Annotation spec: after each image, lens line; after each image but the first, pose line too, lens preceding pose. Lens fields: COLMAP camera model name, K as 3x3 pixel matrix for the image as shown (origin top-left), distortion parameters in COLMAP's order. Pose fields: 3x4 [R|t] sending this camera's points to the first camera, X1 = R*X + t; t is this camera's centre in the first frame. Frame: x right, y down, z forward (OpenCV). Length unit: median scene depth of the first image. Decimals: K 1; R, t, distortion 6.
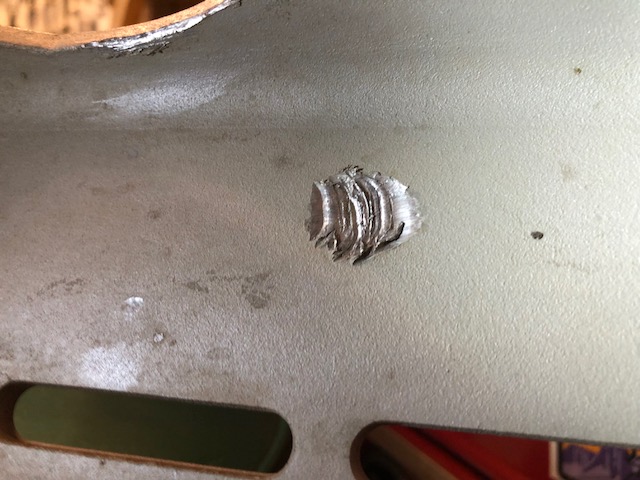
lens RADIAL K [[533.8, 0, 319.1], [0, 533.8, 239.8], [0, 0, 1]] dist [-0.001390, -0.036034]
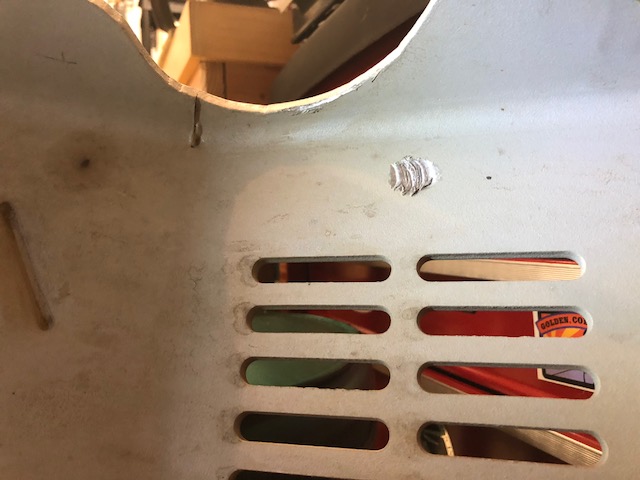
lens RADIAL K [[533.8, 0, 321.6], [0, 533.8, 242.6], [0, 0, 1]] dist [-0.001390, -0.036034]
pose [[0.998325, -0.047688, -0.032754, -0.250816], [0.044753, 0.995362, -0.085155, 0.412106], [0.036663, 0.083547, 0.995829, -1.263140]]
